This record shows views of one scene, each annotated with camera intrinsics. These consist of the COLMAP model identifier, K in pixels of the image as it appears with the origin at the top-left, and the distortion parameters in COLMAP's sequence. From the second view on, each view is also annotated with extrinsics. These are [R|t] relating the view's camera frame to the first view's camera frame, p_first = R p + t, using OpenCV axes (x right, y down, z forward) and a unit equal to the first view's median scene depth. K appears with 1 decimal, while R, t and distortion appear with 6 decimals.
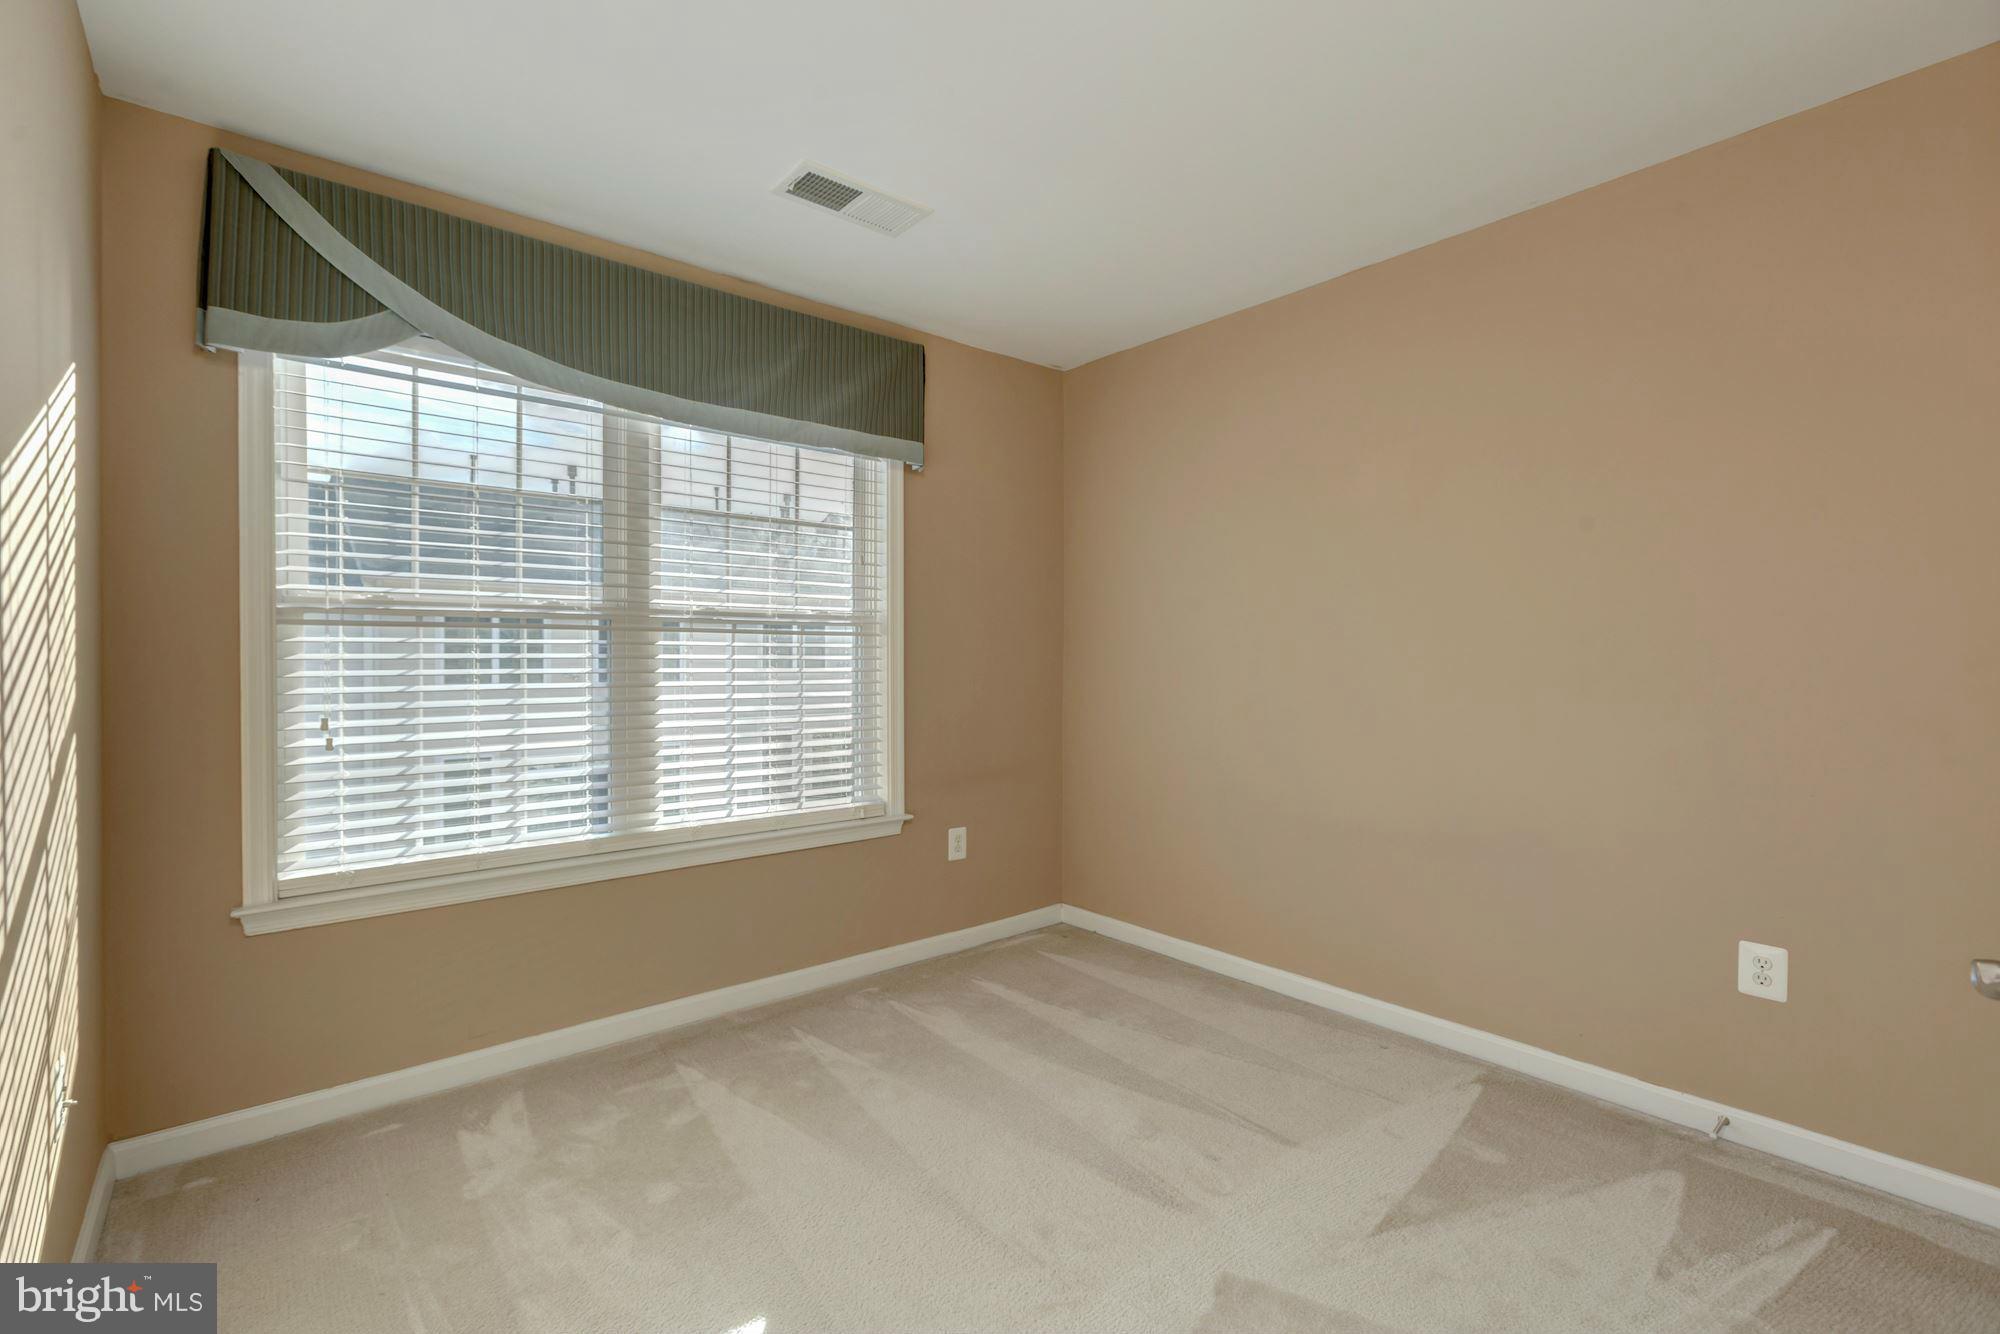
lens RADIAL K [[886.4, 0, 995.5], [0, 886.4, 663.3], [0, 0, 1]] dist [0.000219, -0.000243]
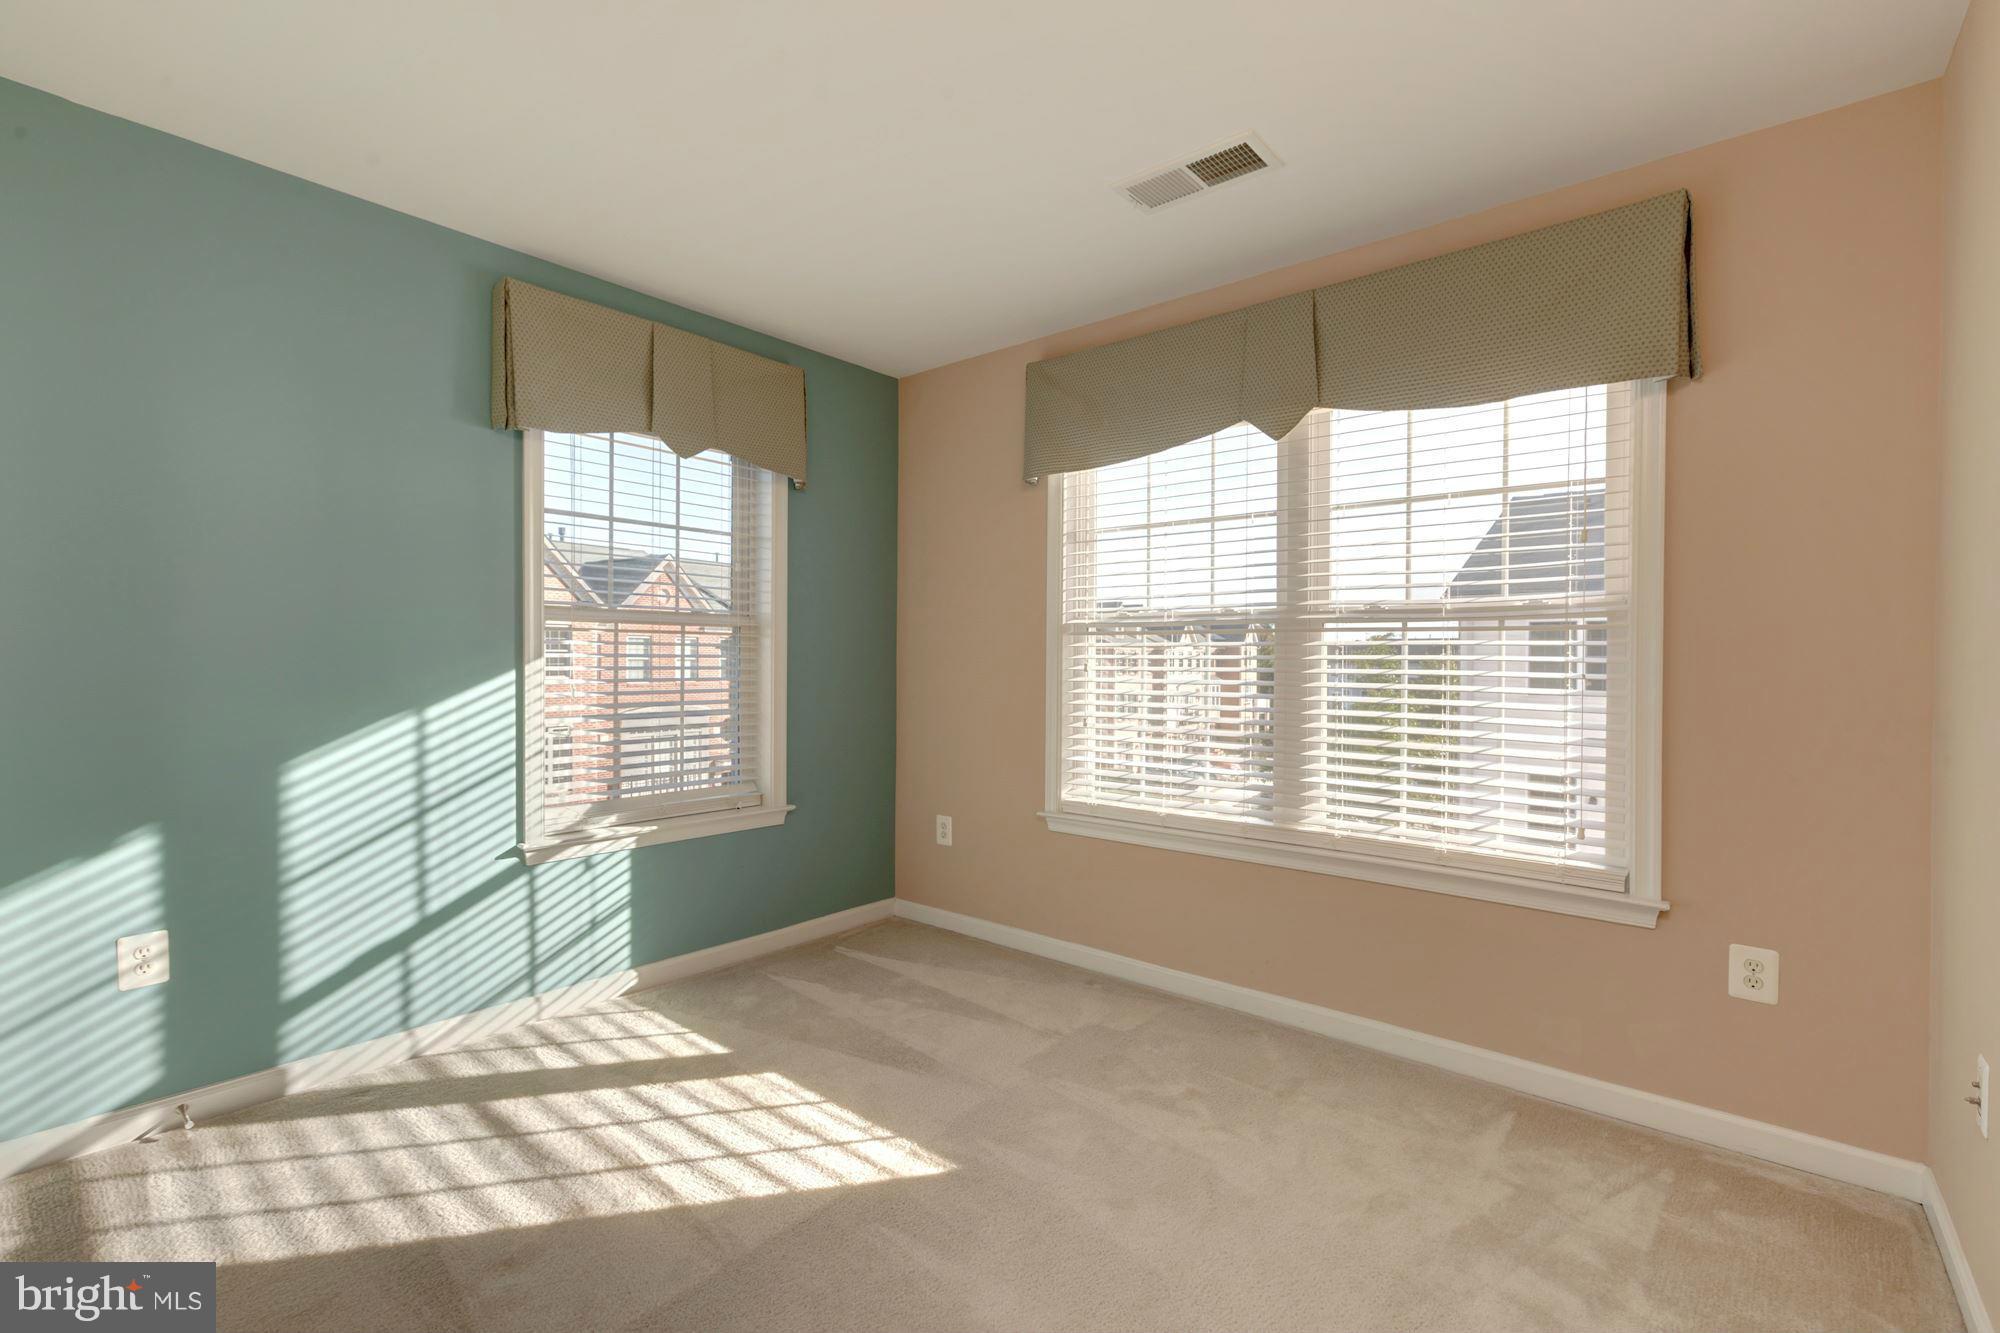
lens RADIAL K [[886.4, 0, 995.5], [0, 886.4, 662.8], [0, 0, 1]] dist [0.000219, -0.000243]
pose [[0.166270, 0.006686, -0.986058, 0.461541], [-0.012367, 0.999913, 0.004695, -0.001522], [0.986003, 0.011414, 0.166338, 0.401235]]
